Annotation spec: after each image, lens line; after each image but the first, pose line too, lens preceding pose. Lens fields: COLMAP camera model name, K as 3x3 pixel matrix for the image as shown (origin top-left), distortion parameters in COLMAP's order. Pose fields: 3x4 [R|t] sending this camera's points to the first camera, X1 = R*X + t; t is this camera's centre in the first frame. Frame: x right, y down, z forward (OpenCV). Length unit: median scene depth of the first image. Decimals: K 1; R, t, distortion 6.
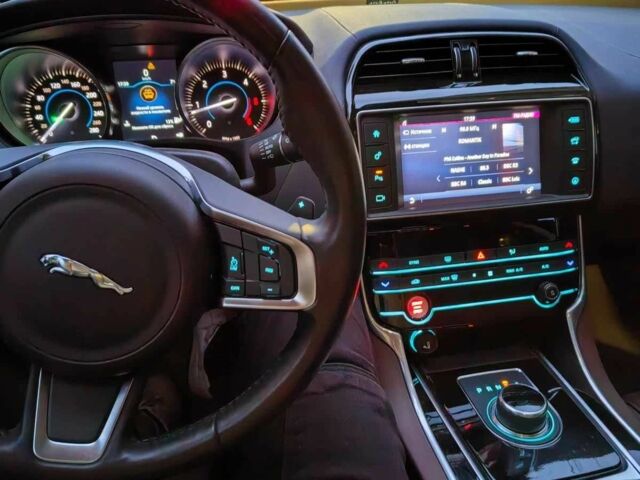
lens RADIAL K [[465.7, 0, 320.0], [0, 465.7, 240.0], [0, 0, 1]] dist [0.001365, -0.008644]
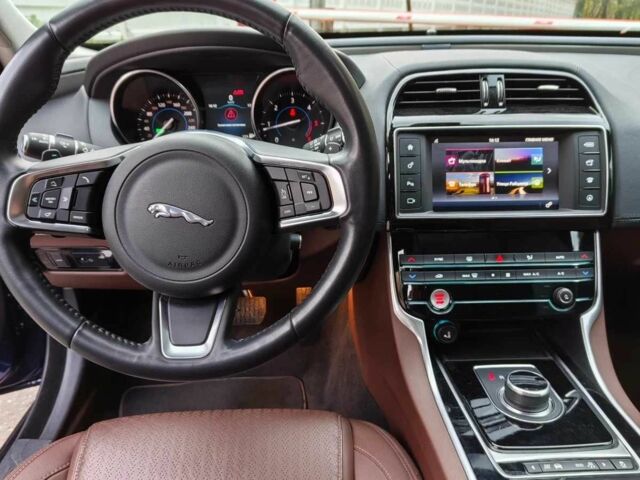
lens RADIAL K [[465.7, 0, 320.0], [0, 465.7, 240.0], [0, 0, 1]] dist [0.001365, -0.008644]
pose [[0.988876, 0.066093, -0.133251, 0.059380], [-0.078452, 0.992870, -0.089741, 0.124114], [0.126370, 0.099196, 0.987011, -0.180173]]
